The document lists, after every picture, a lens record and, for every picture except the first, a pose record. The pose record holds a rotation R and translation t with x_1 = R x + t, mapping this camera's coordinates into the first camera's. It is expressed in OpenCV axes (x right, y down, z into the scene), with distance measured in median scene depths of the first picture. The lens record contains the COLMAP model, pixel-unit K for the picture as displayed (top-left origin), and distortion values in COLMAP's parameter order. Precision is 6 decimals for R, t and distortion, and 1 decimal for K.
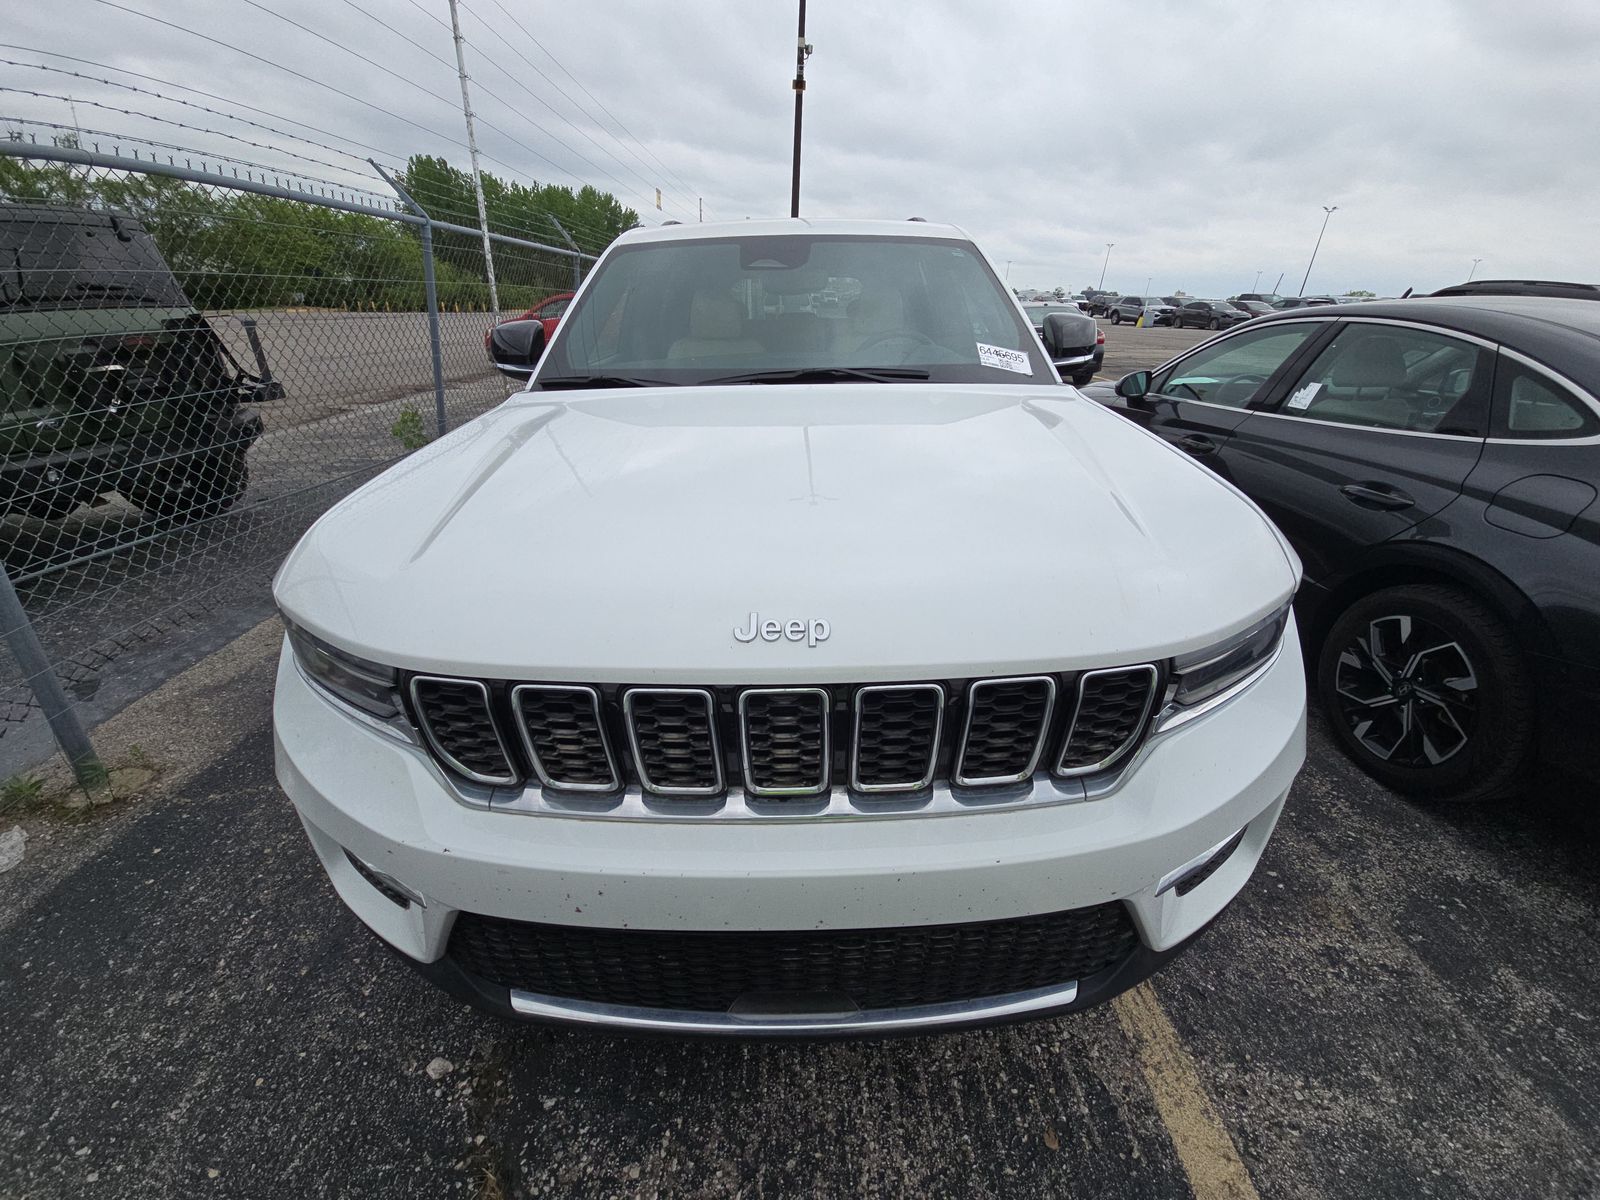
lens RADIAL K [[634.1, 0, 802.6], [0, 634.1, 602.8], [0, 0, 1]] dist [0.001505, -0.000414]
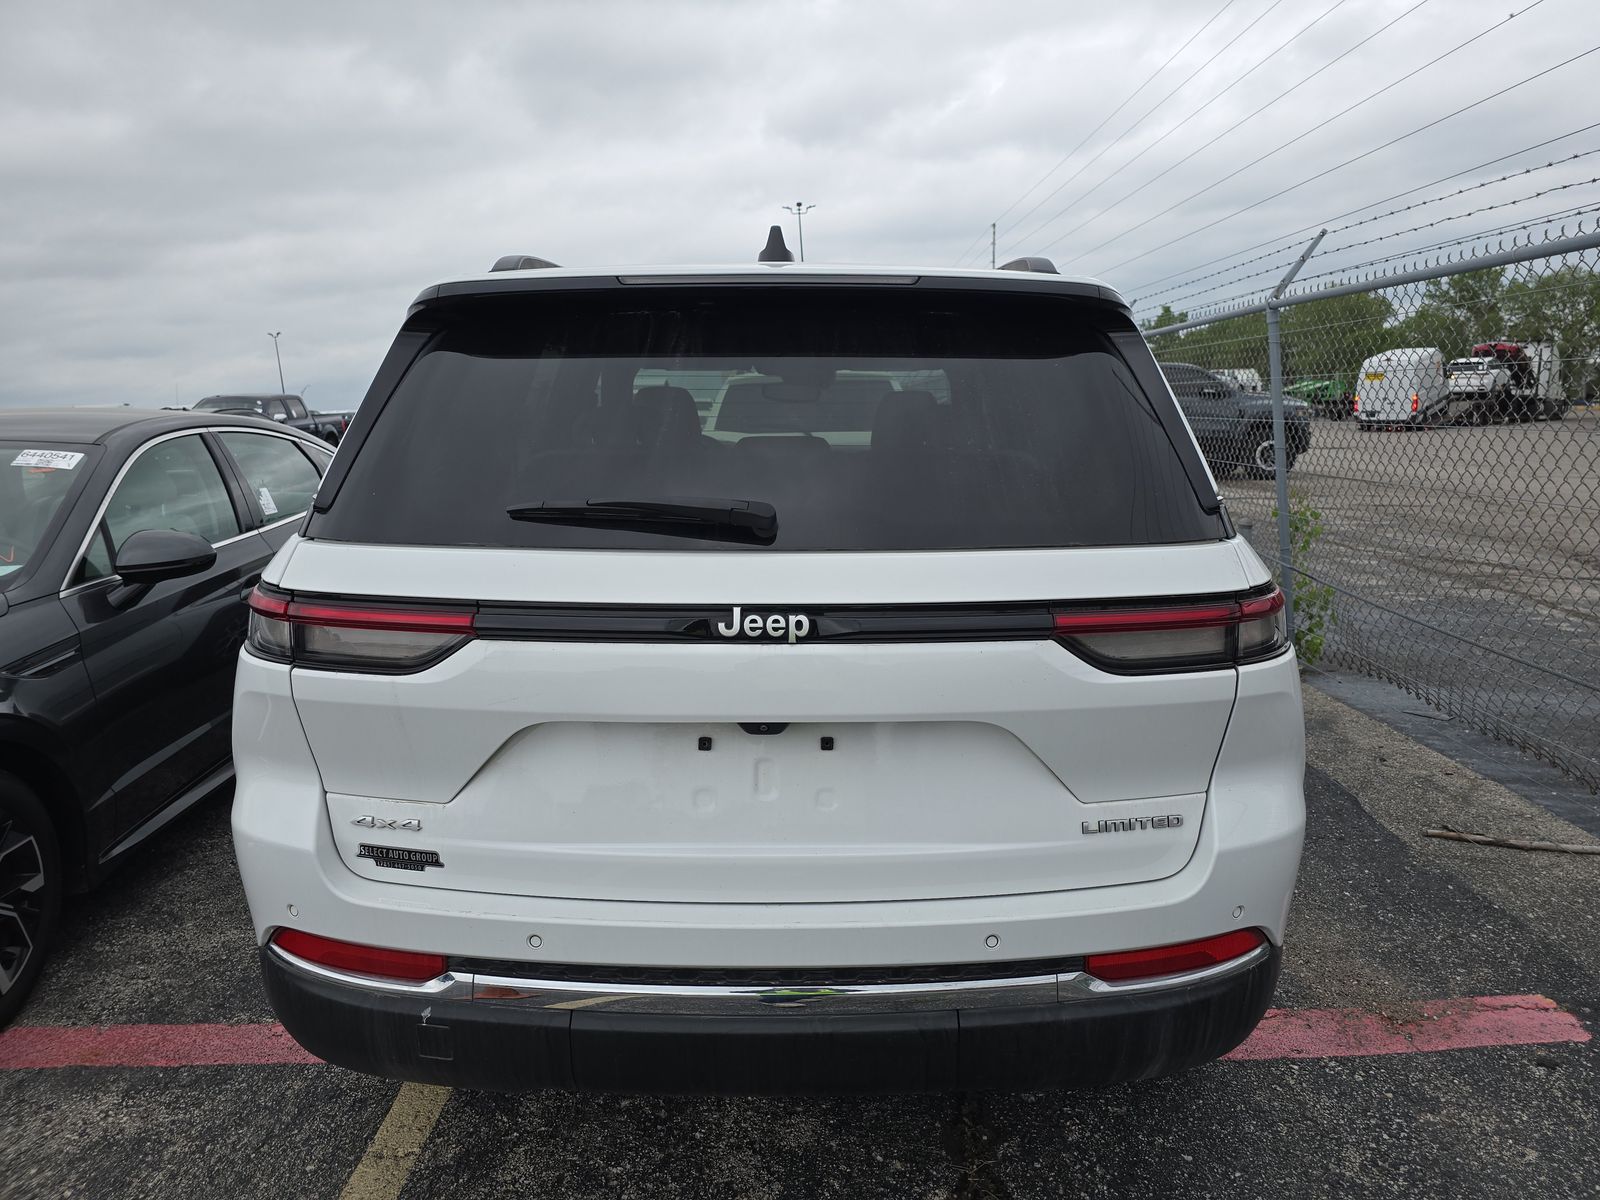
lens RADIAL K [[1088.9, 0, 807.0], [0, 1088.9, 598.7], [0, 0, 1]] dist [0.020212, -0.001334]
pose [[-0.999831, 0.018374, -0.001097, -0.032162], [0.014245, 0.810124, 0.586085, -1.076750], [0.011658, 0.585970, -0.810249, 2.227654]]
